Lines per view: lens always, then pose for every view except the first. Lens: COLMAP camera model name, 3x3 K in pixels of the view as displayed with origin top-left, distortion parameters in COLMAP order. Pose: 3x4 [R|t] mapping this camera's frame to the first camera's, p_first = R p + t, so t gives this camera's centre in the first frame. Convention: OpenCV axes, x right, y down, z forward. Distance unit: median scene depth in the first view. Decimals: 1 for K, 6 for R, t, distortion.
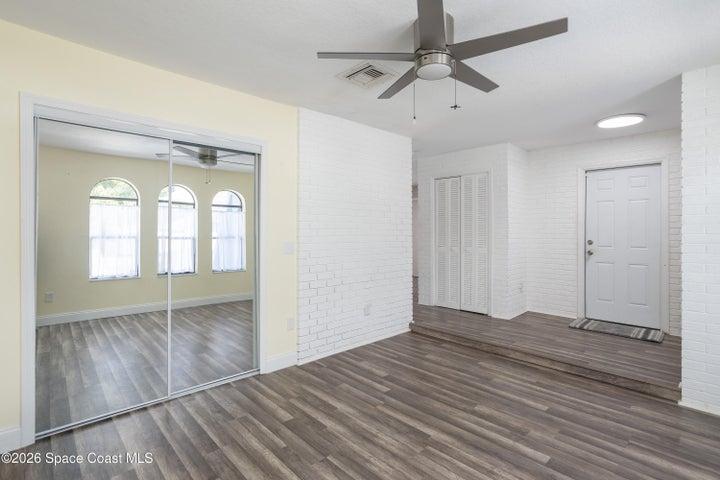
lens RADIAL K [[337.1, 0, 362.9], [0, 337.1, 238.9], [0, 0, 1]] dist [-0.035323, -0.000082]
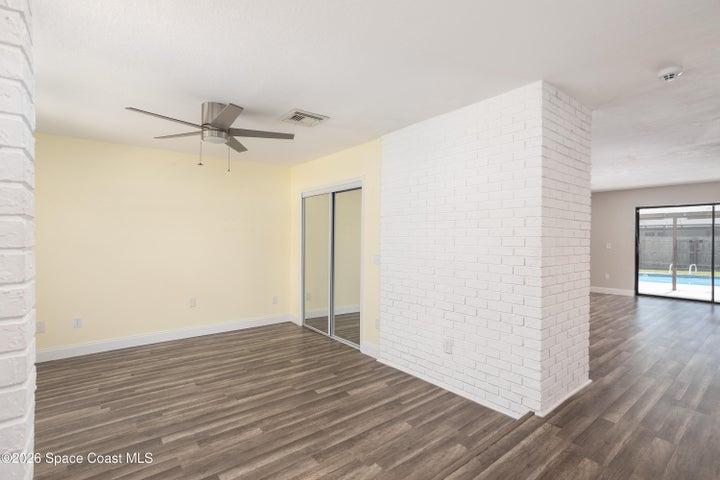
lens RADIAL K [[337.1, 0, 363.7], [0, 337.1, 239.5], [0, 0, 1]] dist [-0.035323, -0.000082]
pose [[-0.079762, -0.004353, -0.996804, 1.192671], [-0.019007, 0.999815, -0.002845, -0.046643], [0.996633, 0.018720, -0.079830, 1.272530]]
